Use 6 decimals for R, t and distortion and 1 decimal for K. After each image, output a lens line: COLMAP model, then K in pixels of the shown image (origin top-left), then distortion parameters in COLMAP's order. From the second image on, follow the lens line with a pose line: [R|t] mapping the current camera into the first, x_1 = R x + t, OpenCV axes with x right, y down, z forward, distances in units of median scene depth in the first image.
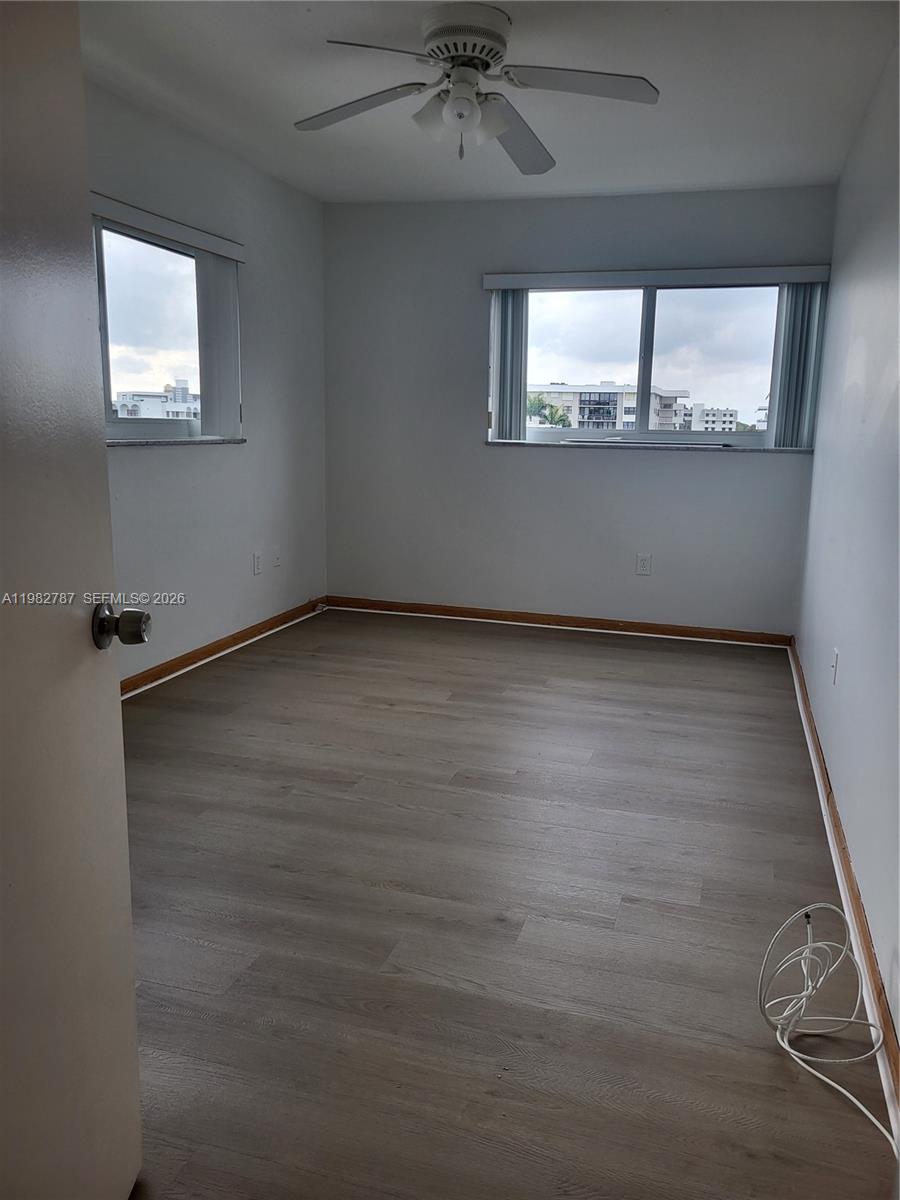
lens RADIAL K [[905.5, 0, 450.6], [0, 905.5, 599.4], [0, 0, 1]] dist [0.008731, 0.002056]
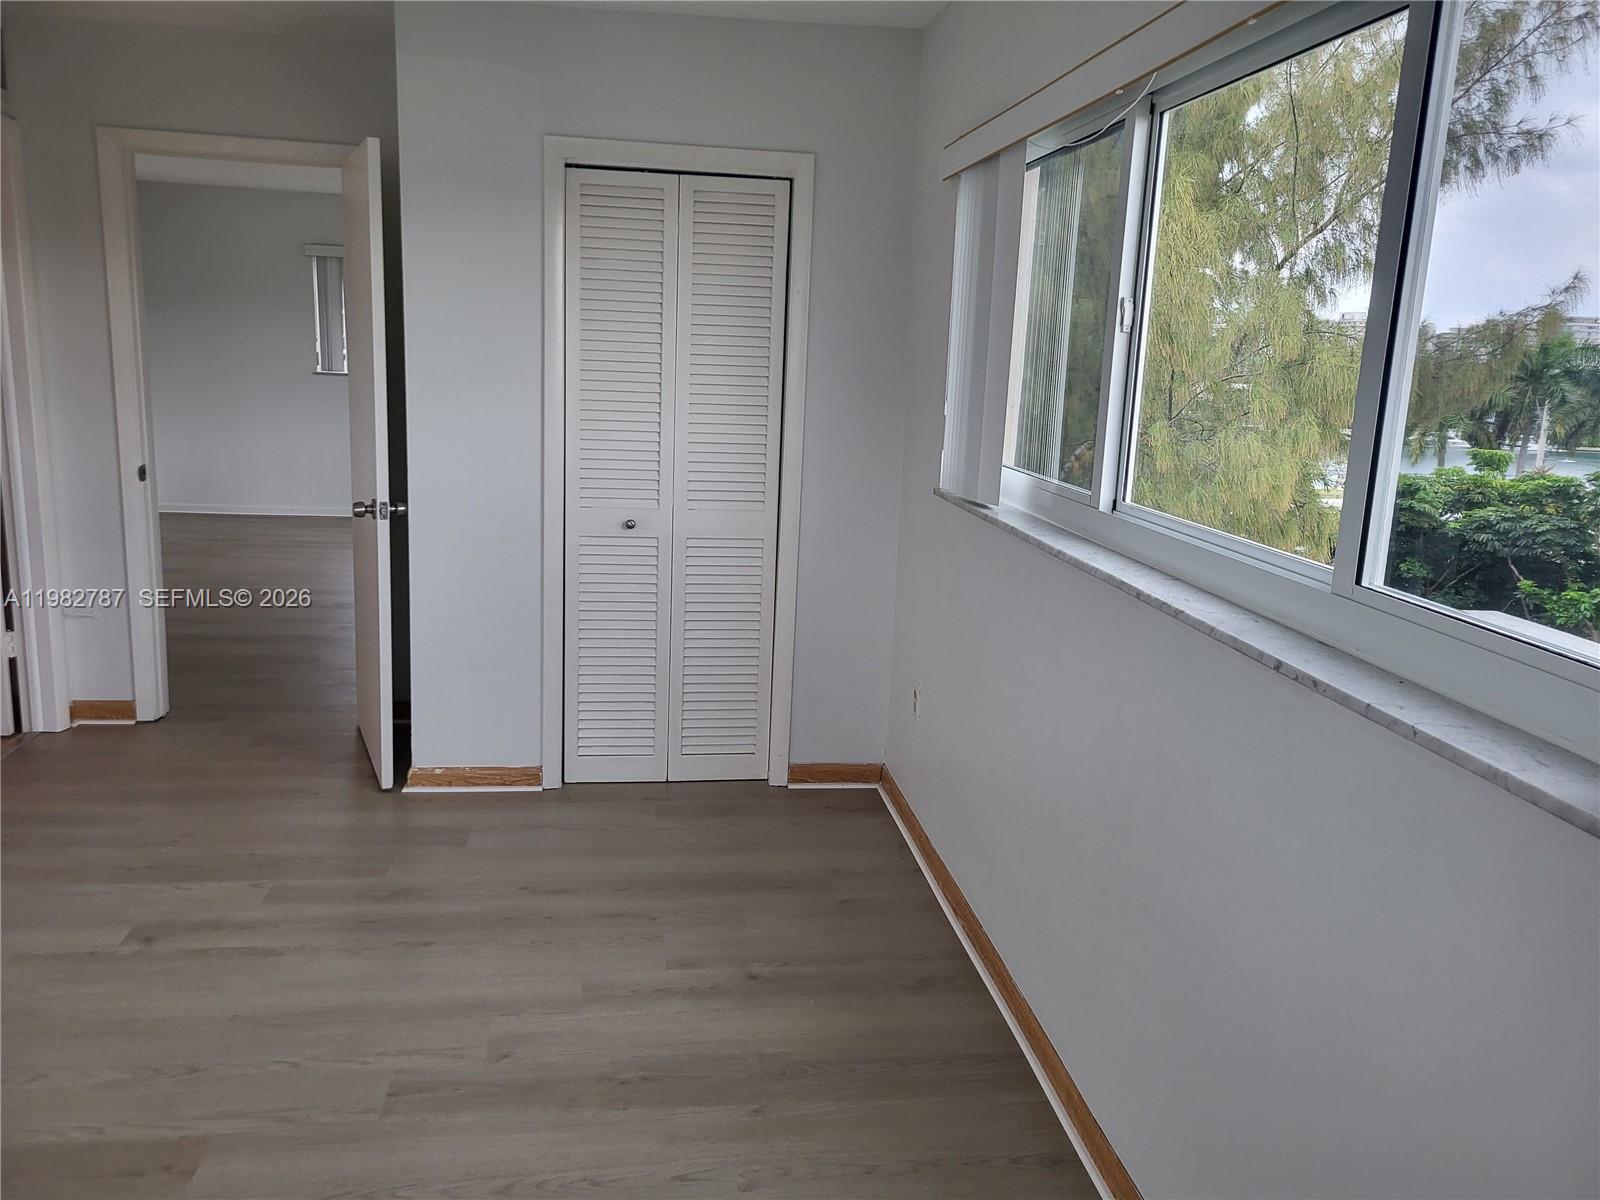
lens RADIAL K [[1207.4, 0, 800.9], [0, 1207.4, 599.5], [0, 0, 1]] dist [0.008731, 0.002056]
pose [[-0.901433, 0.030004, -0.431877, -0.019546], [-0.144758, 0.919283, 0.366012, -0.443891], [0.407999, 0.392453, -0.824329, 1.769141]]
